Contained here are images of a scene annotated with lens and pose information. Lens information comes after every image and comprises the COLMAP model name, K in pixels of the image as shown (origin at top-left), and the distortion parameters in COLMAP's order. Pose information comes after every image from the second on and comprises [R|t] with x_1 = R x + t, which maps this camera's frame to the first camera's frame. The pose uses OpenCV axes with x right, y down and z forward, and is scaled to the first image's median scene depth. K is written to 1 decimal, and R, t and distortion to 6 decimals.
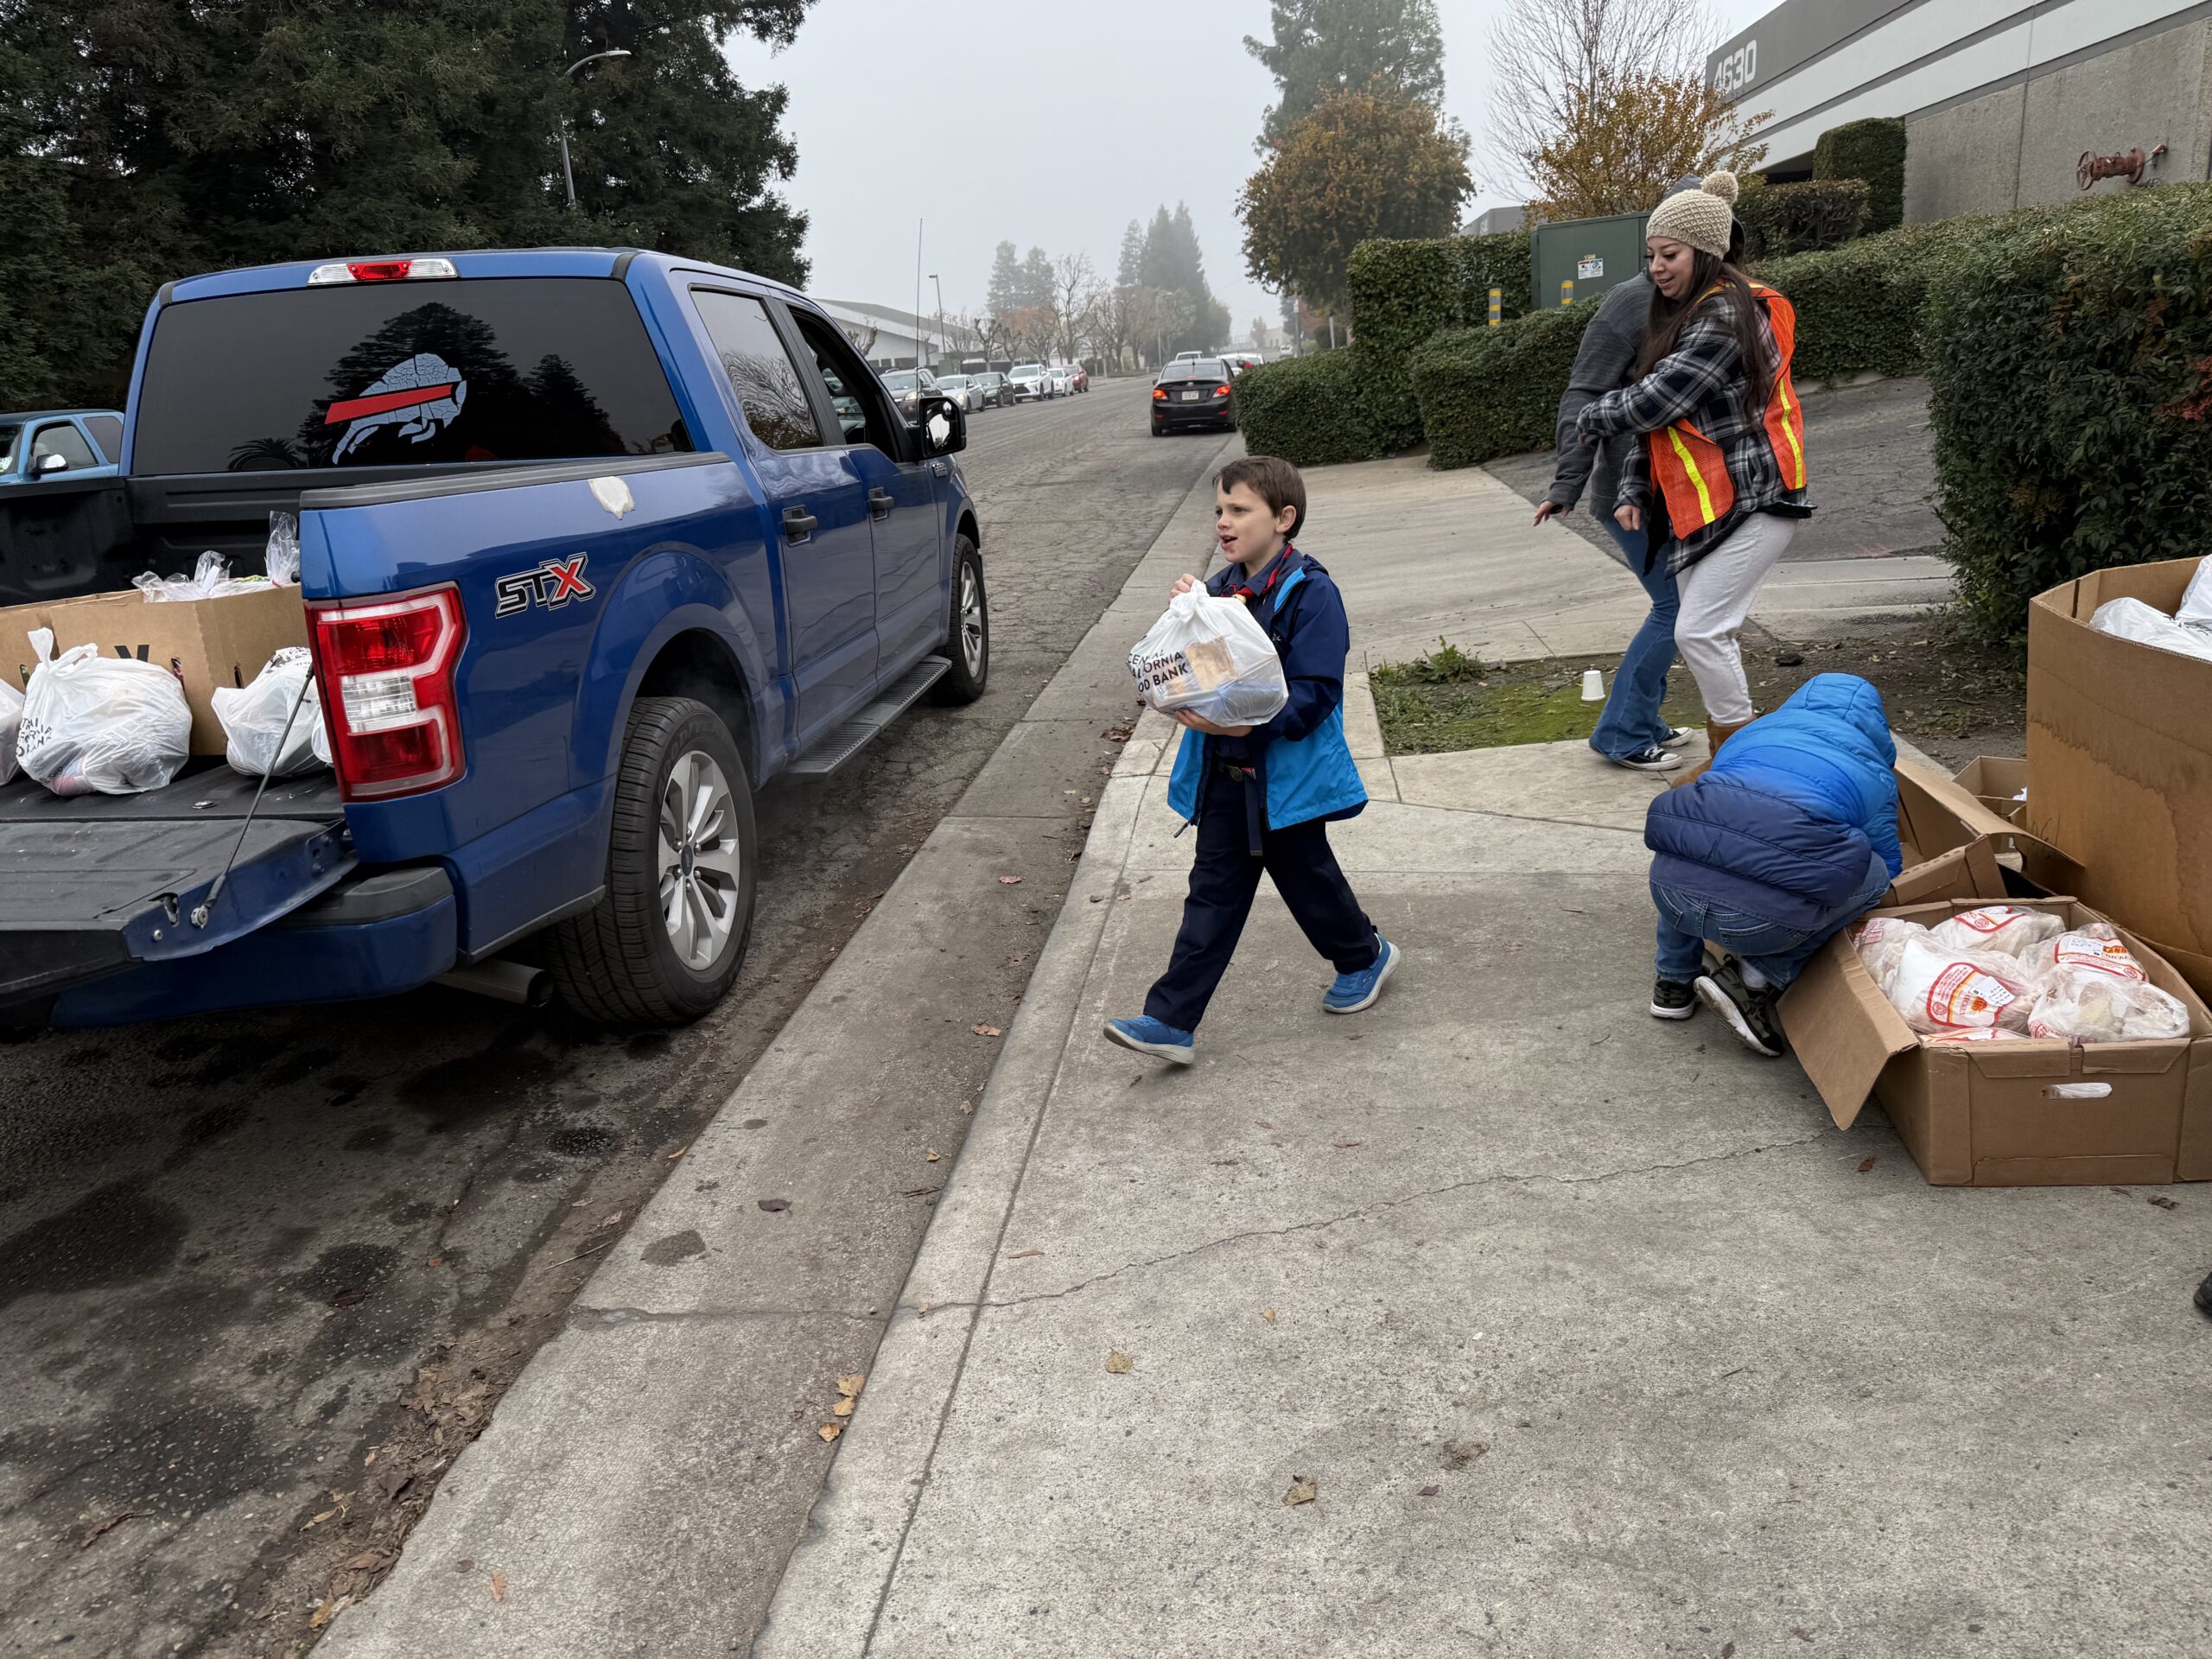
lens RADIAL K [[1525.6, 0, 1069.4], [0, 1525.6, 850.5], [0, 0, 1]] dist [0.012547, -0.017338]
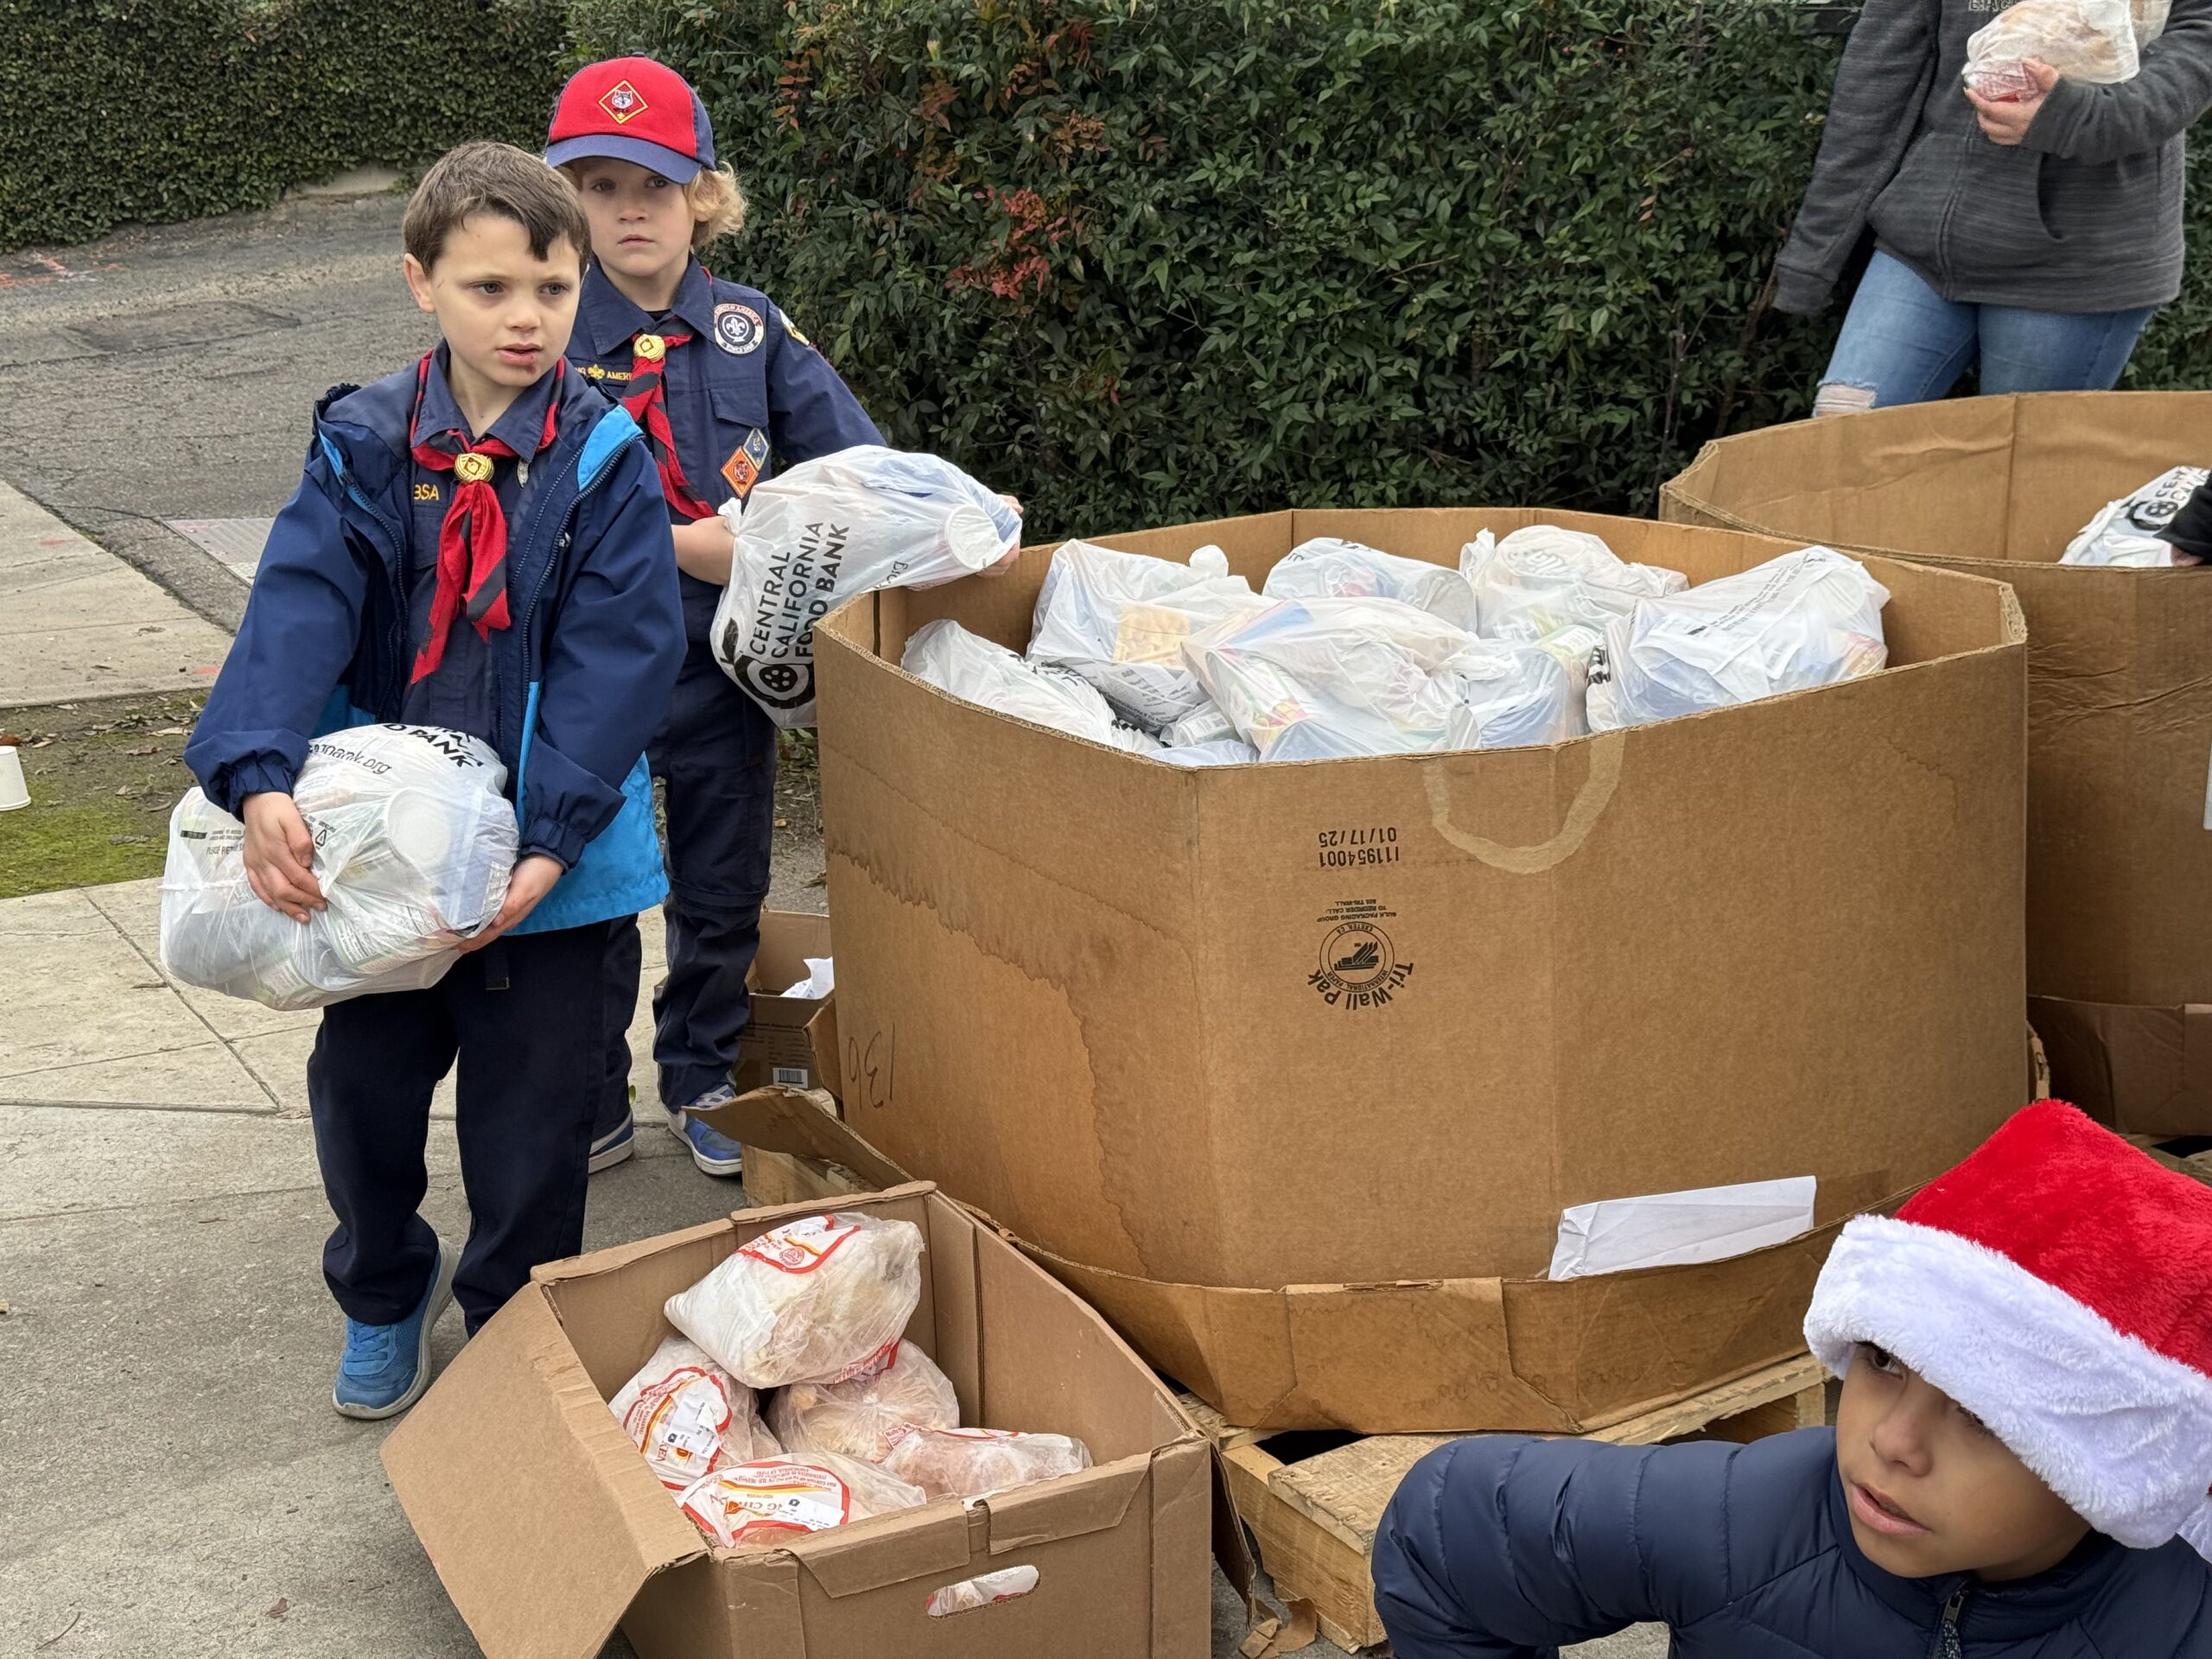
lens RADIAL K [[3051.7, 0, 1105.6], [0, 3051.7, 836.0], [0, 0, 1]] dist [0.024565, 0.000000]
pose [[0.785241, -0.051679, 0.617030, 0.045910], [0.099341, 0.994117, -0.043162, -0.027481], [-0.611169, 0.095189, 0.785755, 0.094871]]
